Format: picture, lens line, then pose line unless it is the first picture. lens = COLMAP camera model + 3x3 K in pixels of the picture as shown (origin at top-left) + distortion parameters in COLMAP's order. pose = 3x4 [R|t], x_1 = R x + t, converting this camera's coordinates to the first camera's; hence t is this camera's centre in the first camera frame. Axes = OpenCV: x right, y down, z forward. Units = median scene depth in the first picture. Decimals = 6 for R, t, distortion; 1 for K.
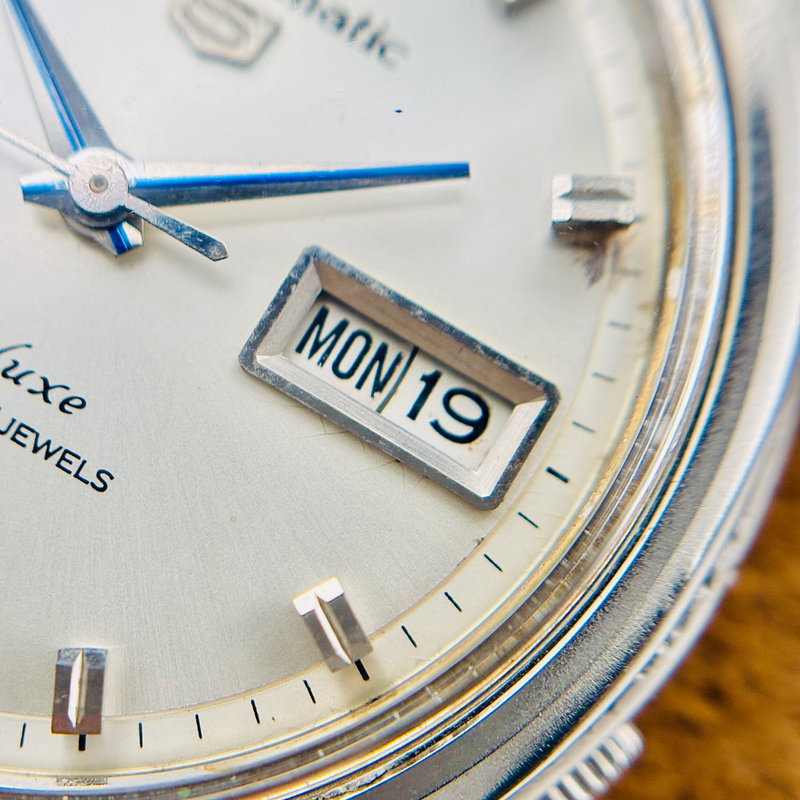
lens RADIAL K [[1656.3, 0, 400.0], [0, 1656.3, 400.0], [0, 0, 1]] dist [0.371608, -0.545810]
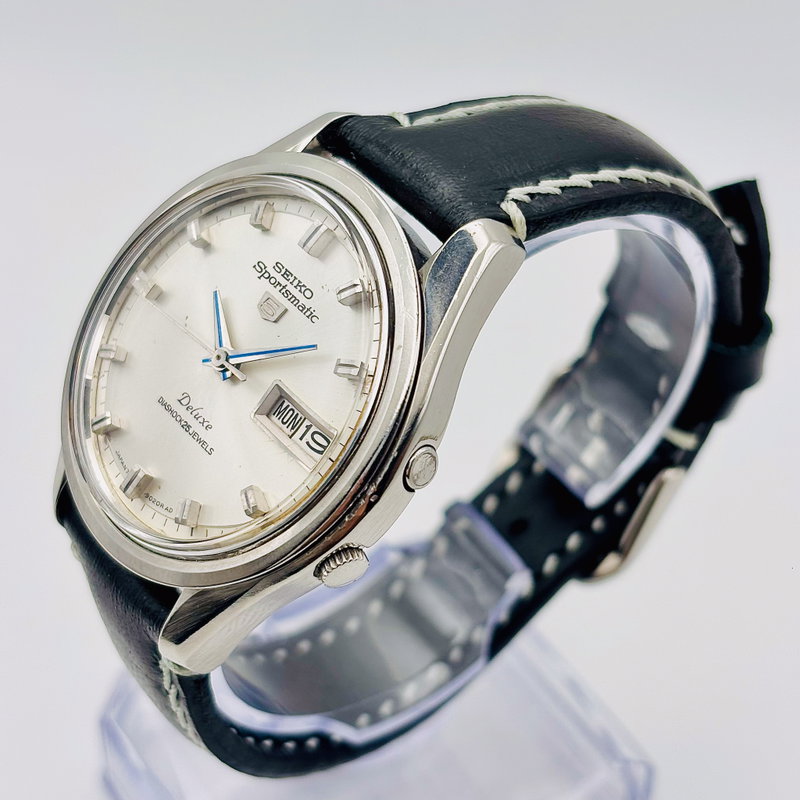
lens RADIAL K [[1656.3, 0, 400.0], [0, 1656.3, 400.0], [0, 0, 1]] dist [0.371608, -0.545810]
pose [[0.788862, 0.036427, -0.613490, 1.994879], [-0.110820, 0.990310, -0.083698, 0.173250], [0.604496, 0.134013, 0.785255, -1.234129]]
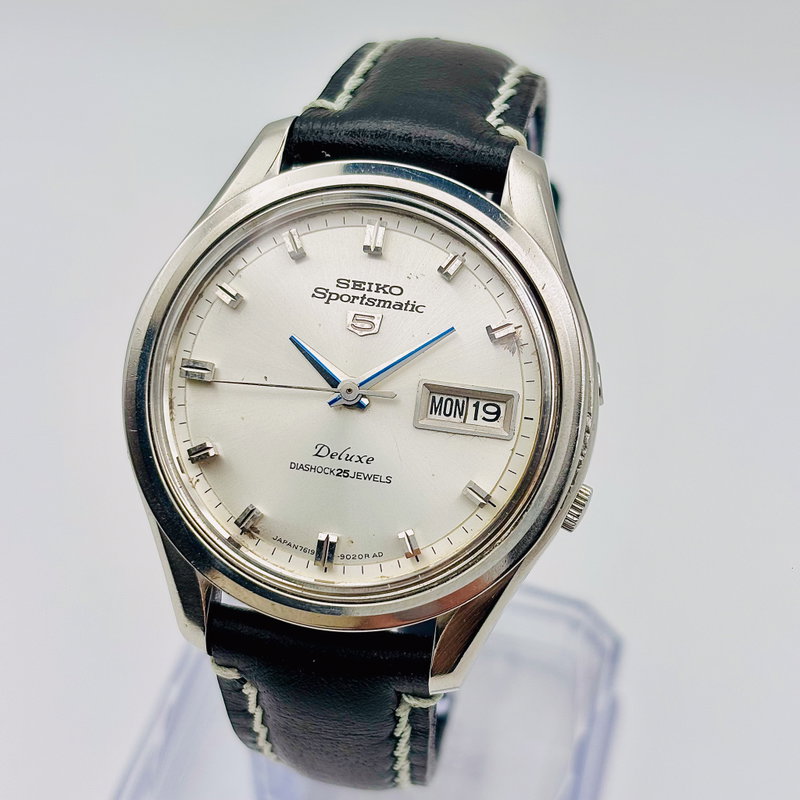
lens RADIAL K [[1656.3, 0, 400.0], [0, 1656.3, 400.0], [0, 0, 1]] dist [0.371608, -0.545810]
pose [[0.910853, -0.391929, -0.129378, 0.284143], [0.397534, 0.917376, 0.019702, -0.134567], [0.110967, -0.069378, 0.991400, -1.952305]]
